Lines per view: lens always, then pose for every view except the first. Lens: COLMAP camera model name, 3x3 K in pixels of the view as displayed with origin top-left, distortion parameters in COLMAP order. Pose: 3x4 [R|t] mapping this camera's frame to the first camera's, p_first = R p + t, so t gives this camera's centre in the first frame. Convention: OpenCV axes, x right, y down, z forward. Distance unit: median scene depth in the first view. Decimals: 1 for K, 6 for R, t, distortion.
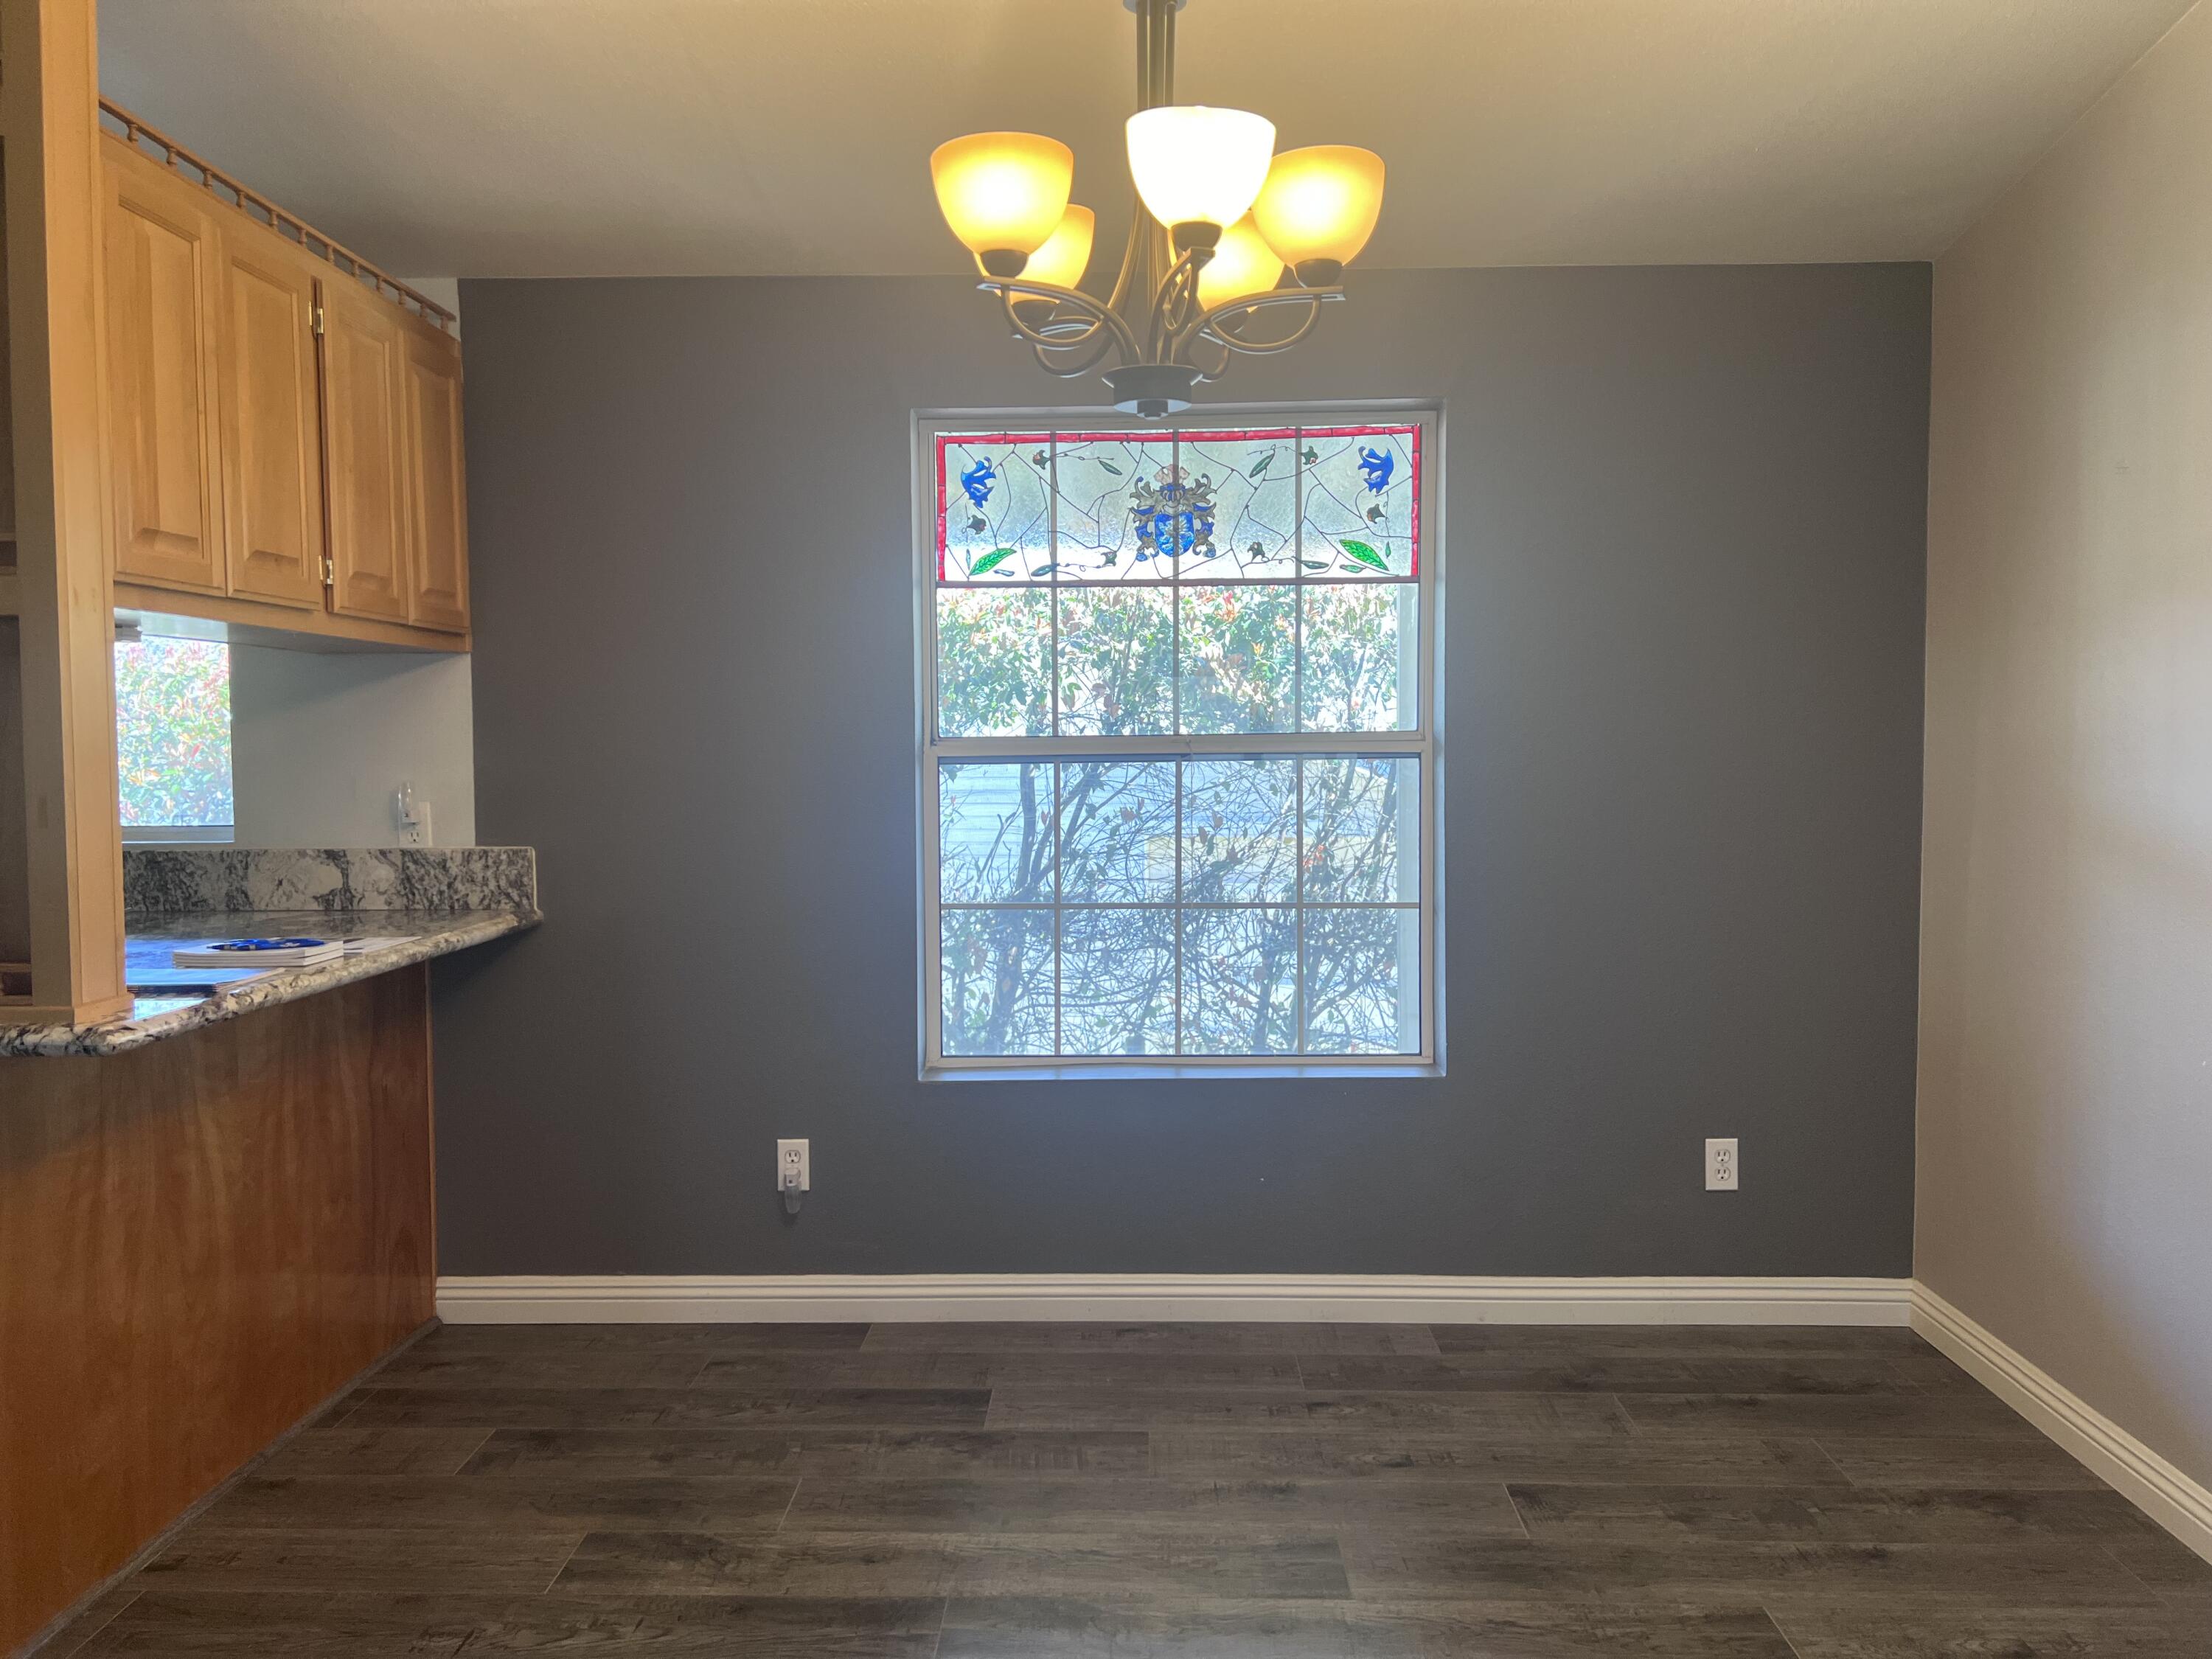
lens RADIAL K [[1670.5, 0, 1126.6], [0, 1670.5, 821.1], [0, 0, 1]] dist [0.070659, -0.090396]
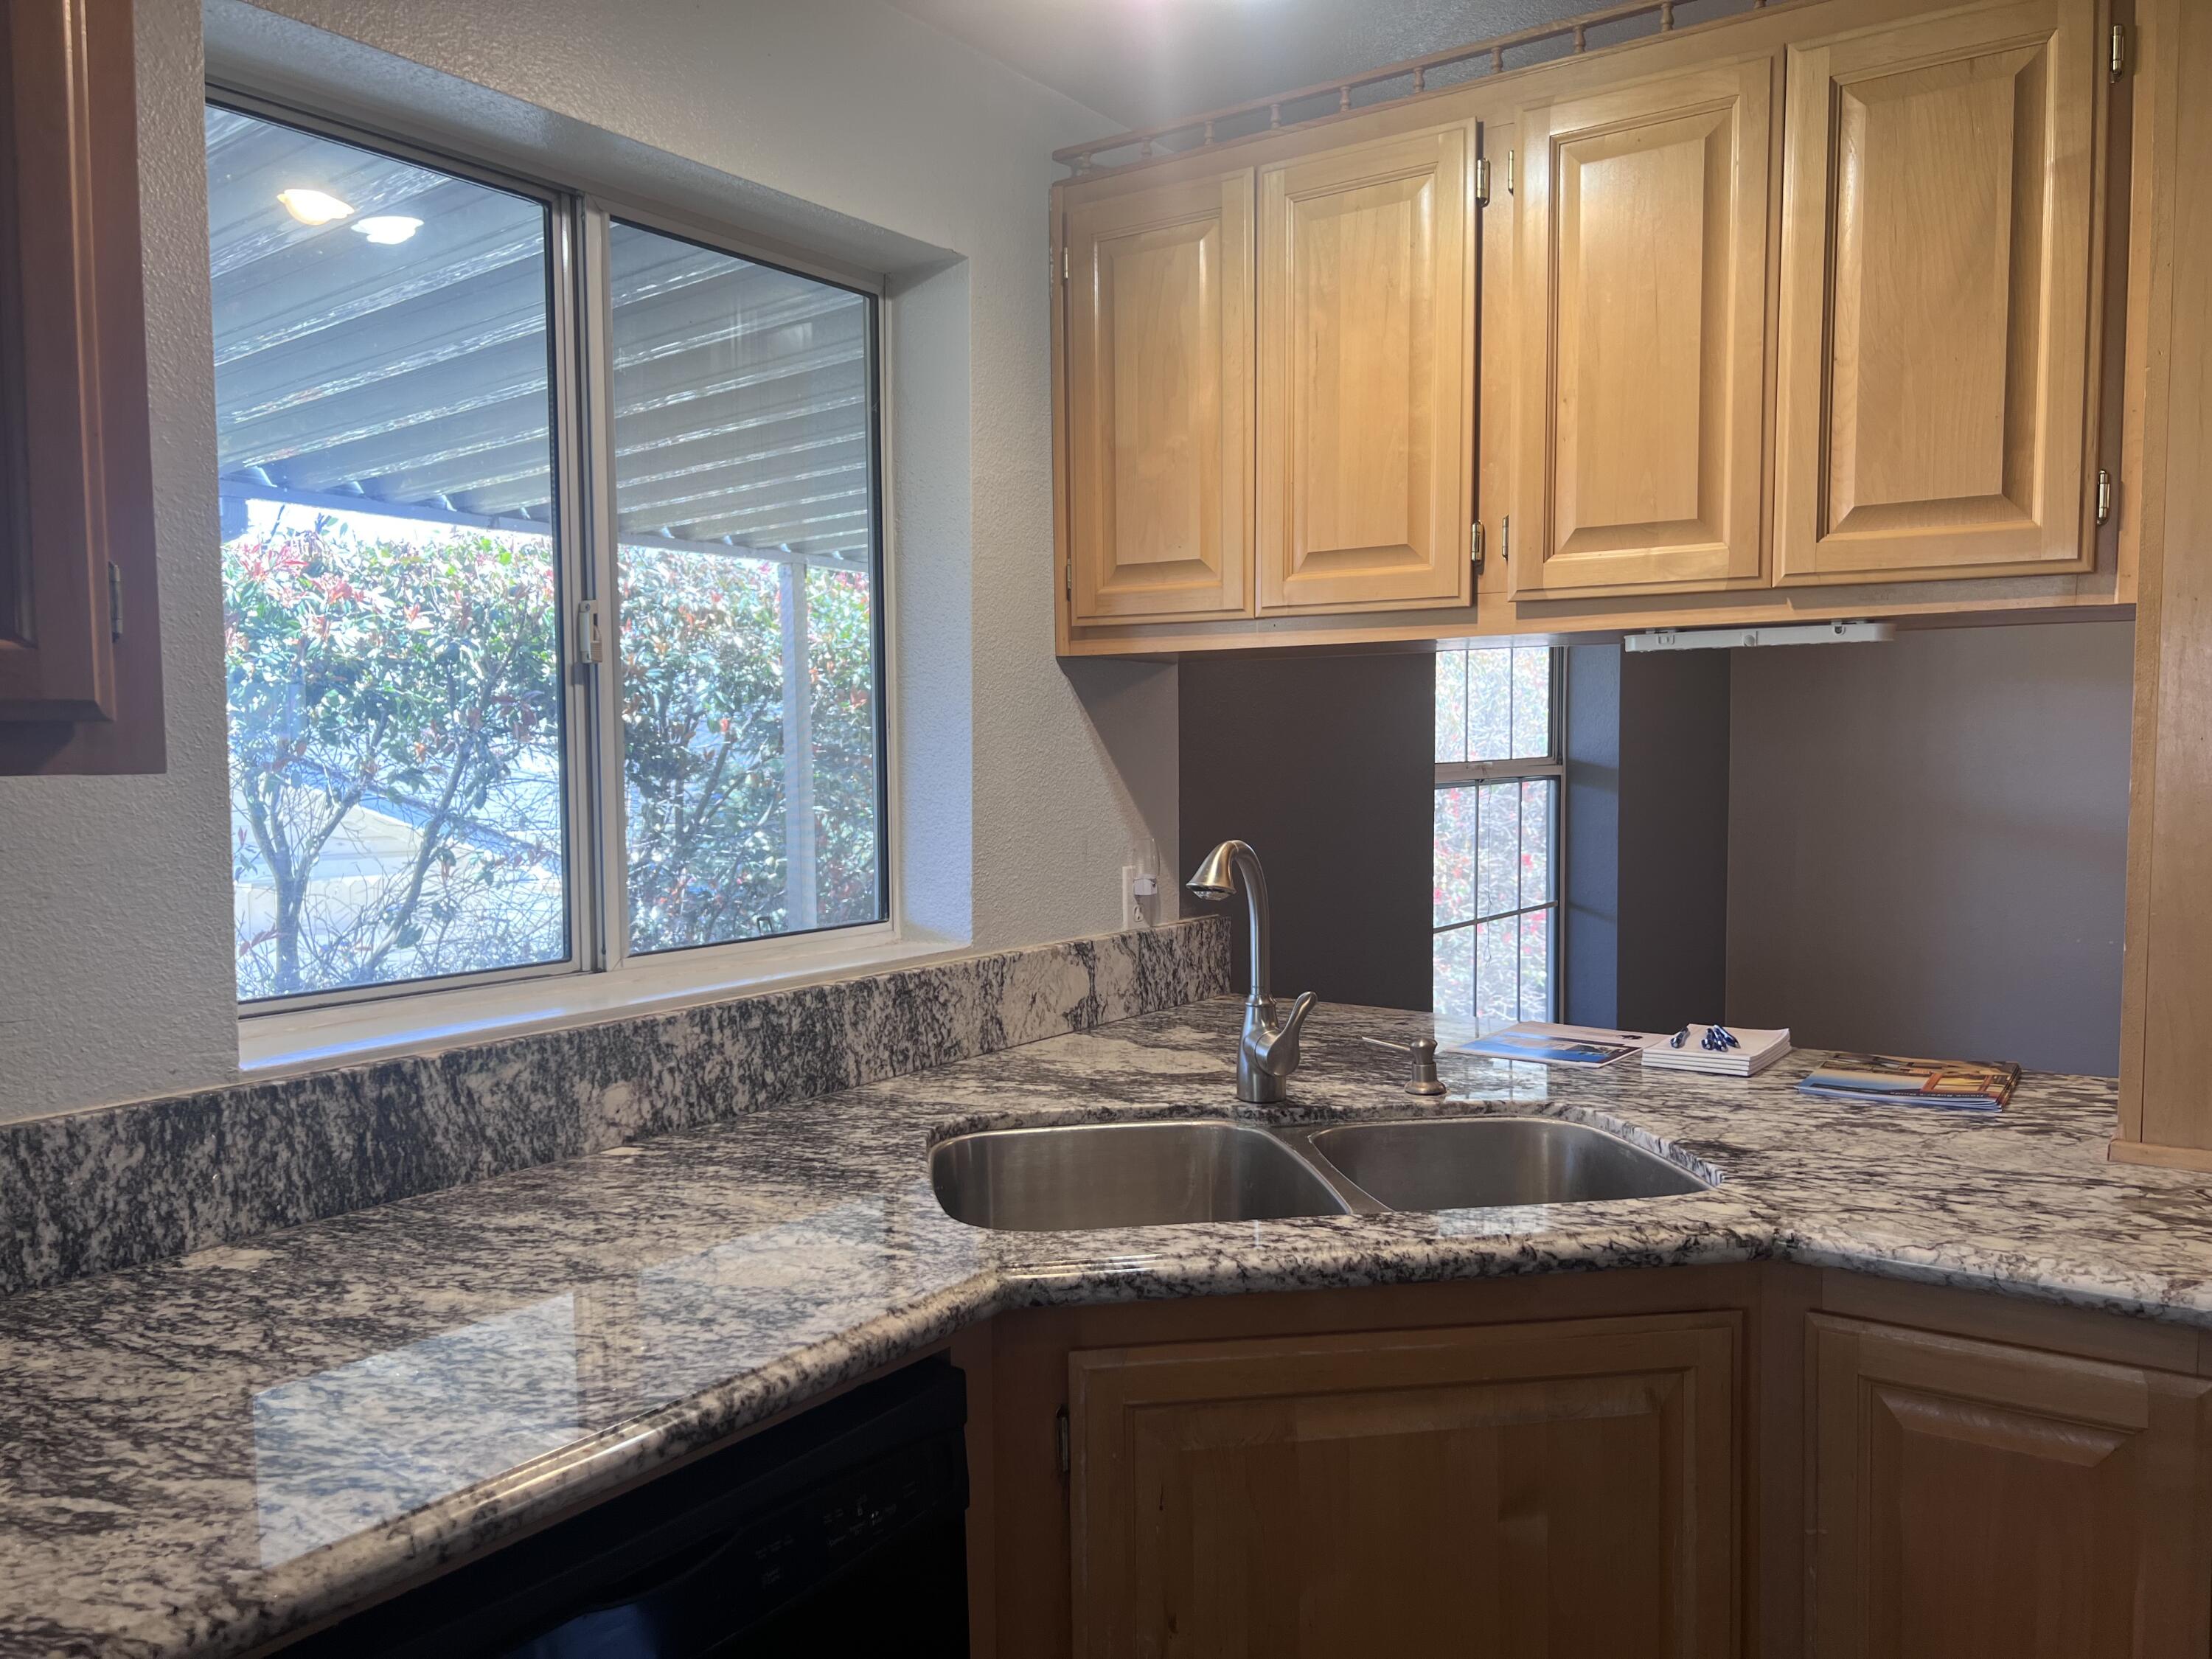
lens RADIAL K [[1670.5, 0, 1120.9], [0, 1670.5, 837.5], [0, 0, 1]] dist [0.070659, -0.090396]
pose [[0.564166, -0.048255, 0.824250, -1.020473], [0.051490, 0.998404, 0.023207, -0.040446], [-0.824054, 0.029348, 0.565750, 0.600842]]
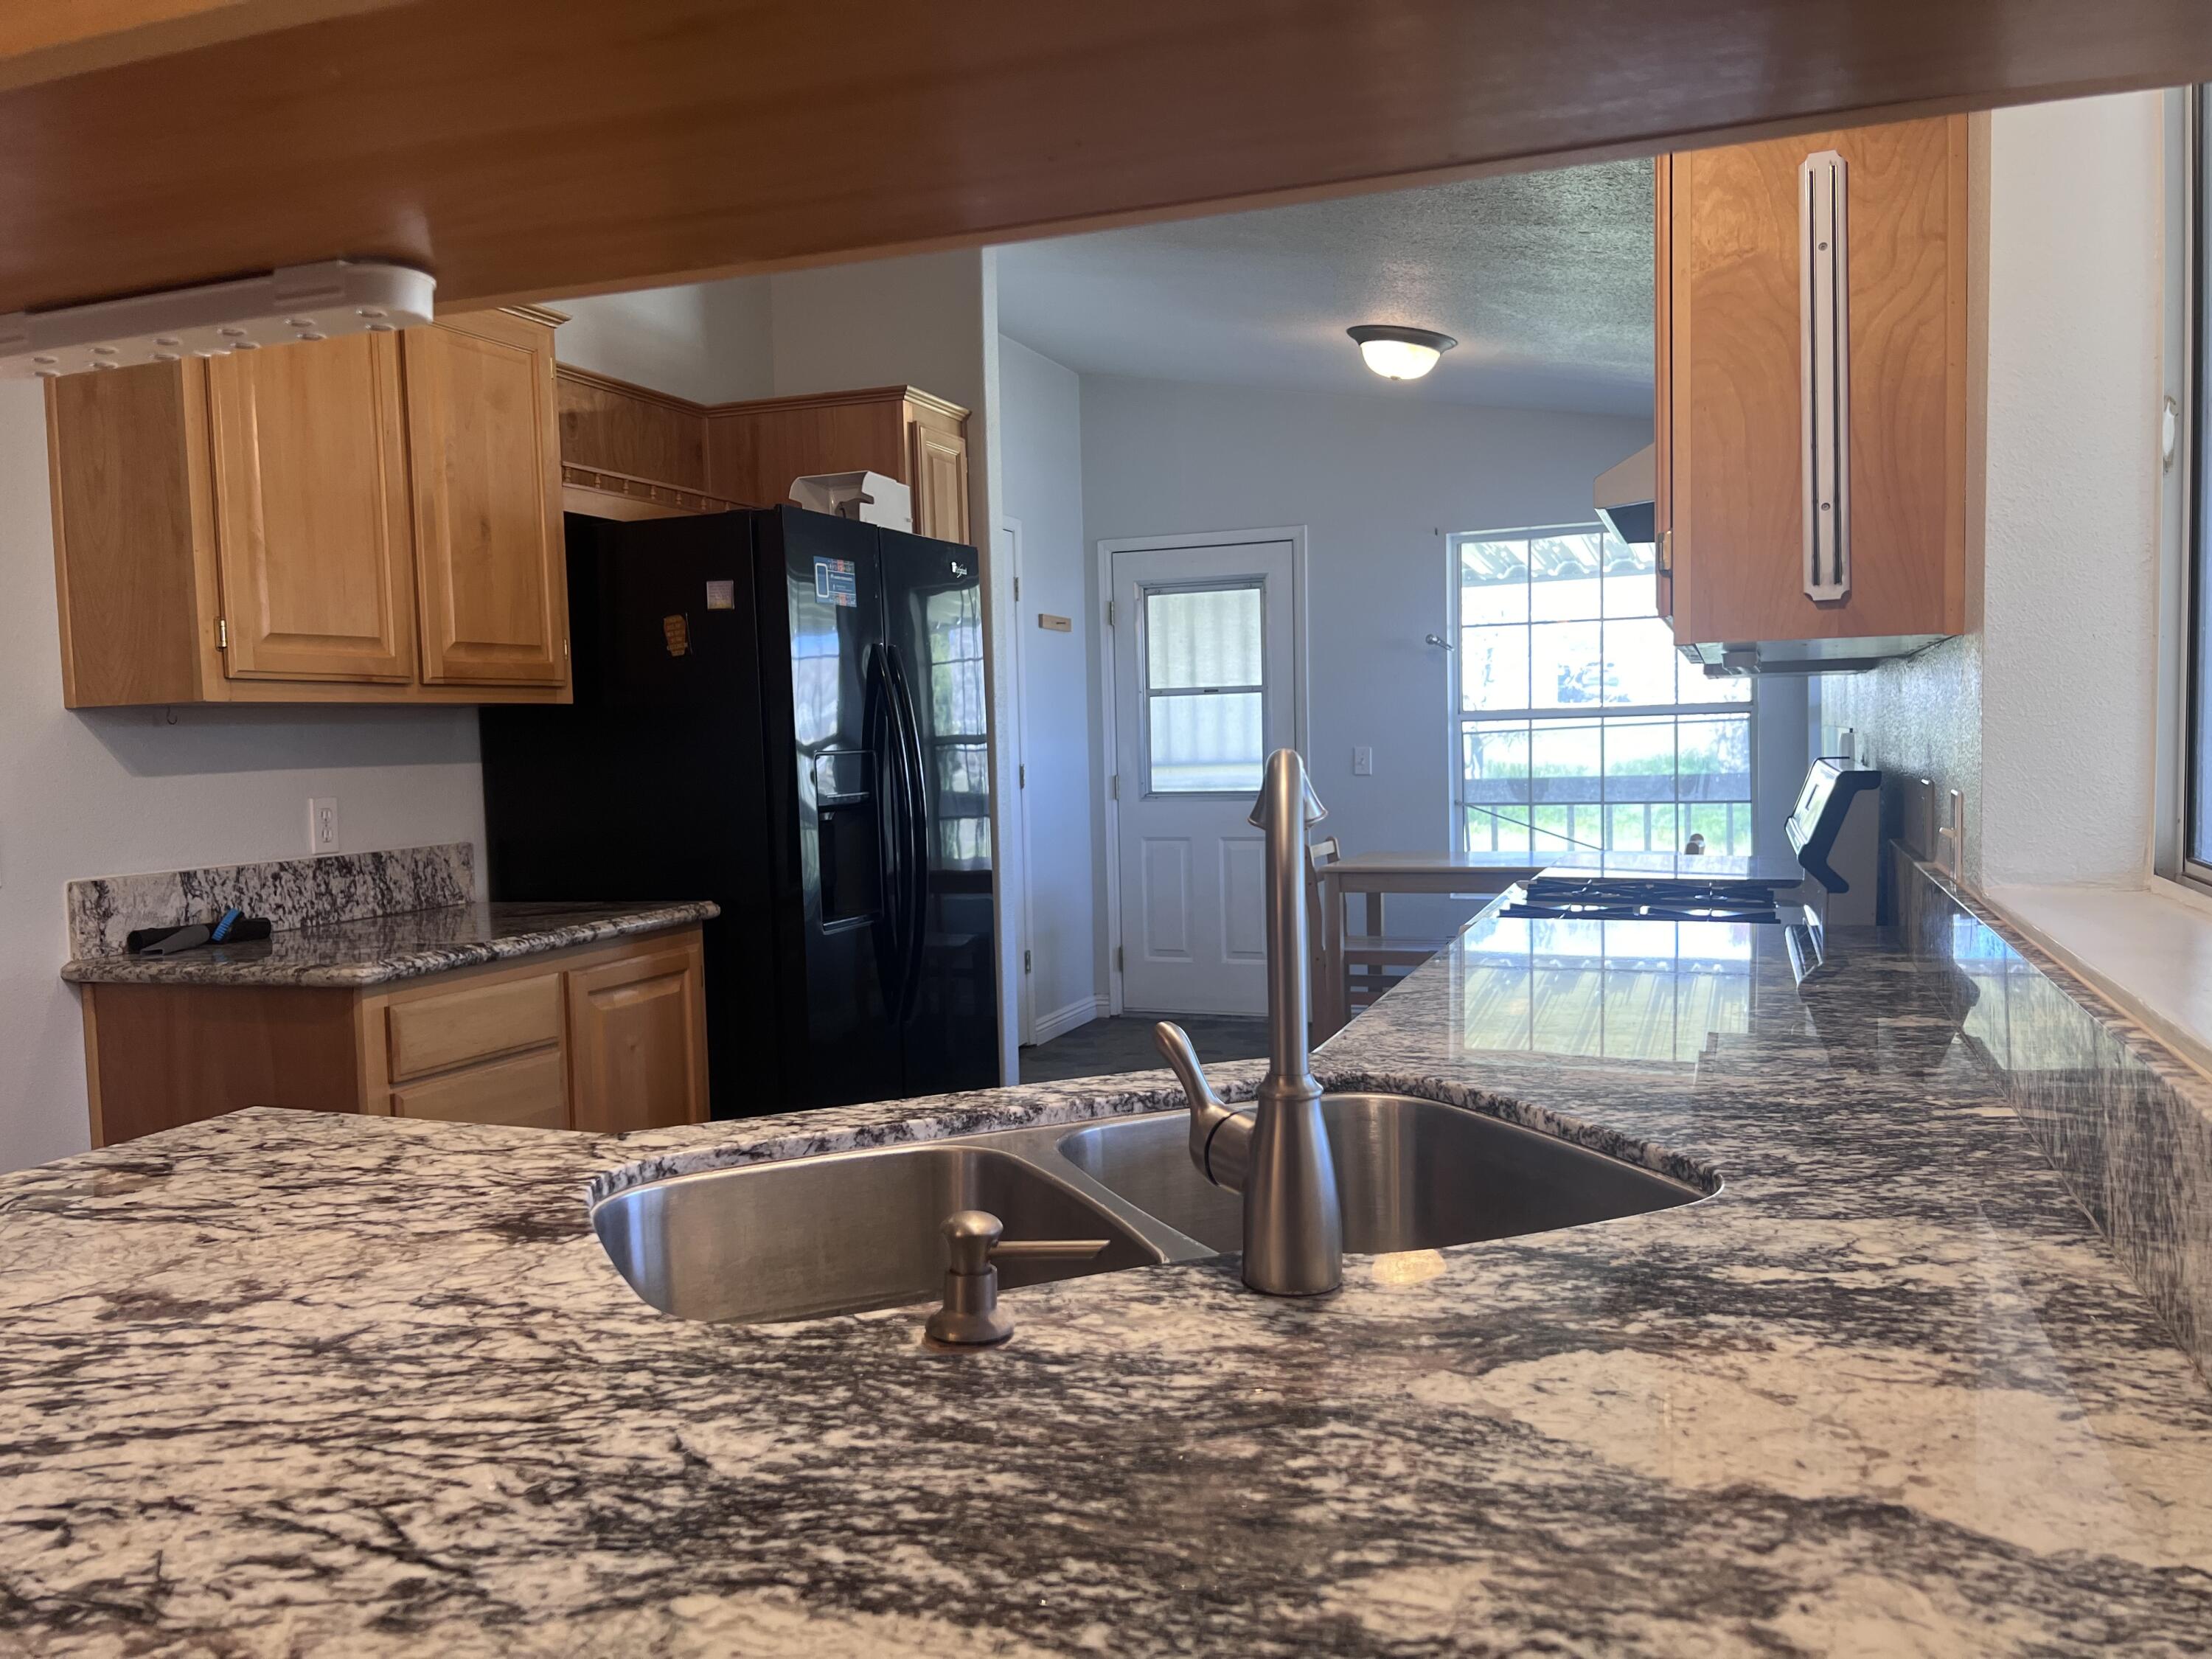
lens RADIAL K [[1670.5, 0, 1108.0], [0, 1670.5, 828.7], [0, 0, 1]] dist [0.070659, -0.090396]
pose [[-0.331243, 0.068262, -0.941073, -0.276751], [-0.025468, 0.996369, 0.081237, -0.034019], [0.943202, 0.050877, -0.328302, 0.935479]]
